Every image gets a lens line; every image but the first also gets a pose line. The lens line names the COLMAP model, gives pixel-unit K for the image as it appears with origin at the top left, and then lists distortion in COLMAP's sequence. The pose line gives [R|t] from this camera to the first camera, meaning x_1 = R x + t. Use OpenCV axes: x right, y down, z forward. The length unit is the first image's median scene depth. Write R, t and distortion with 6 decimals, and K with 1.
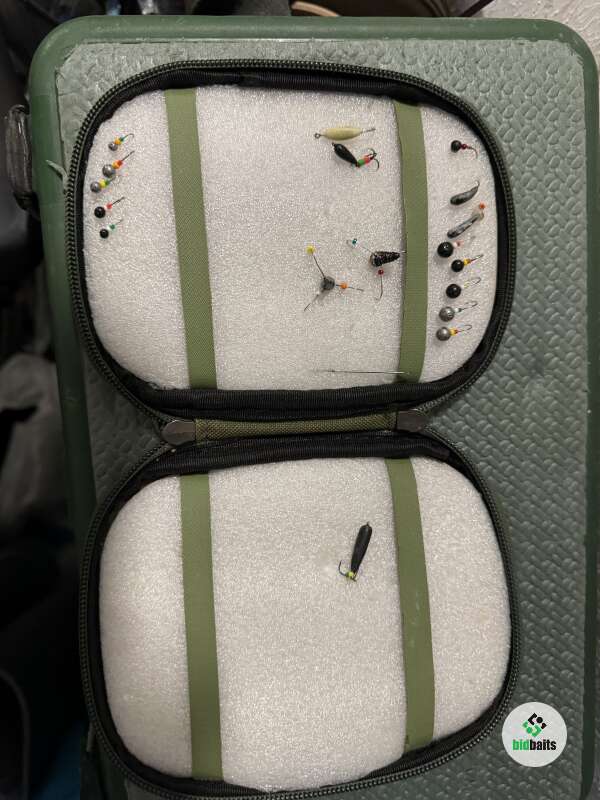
lens RADIAL K [[604.6, 0, 285.5], [0, 604.6, 393.2], [0, 0, 1]] dist [0.004922, -0.032384]
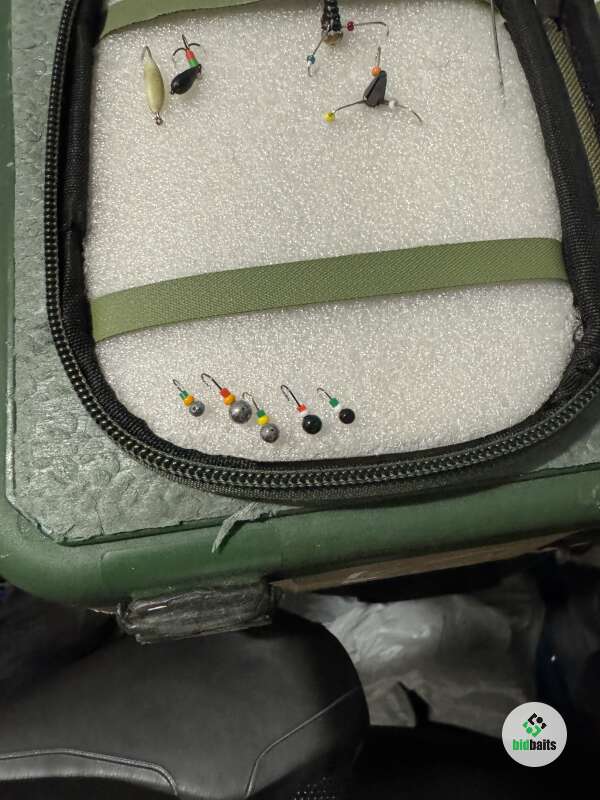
lens RADIAL K [[572.9, 0, 290.4], [0, 572.9, 381.4], [0, 0, 1]] dist [-0.002161, 0.010186]
pose [[-0.075705, -0.981729, 0.174577, -0.319839], [0.996229, -0.081910, -0.028603, -0.267107], [0.042380, 0.171754, 0.984228, 0.410344]]
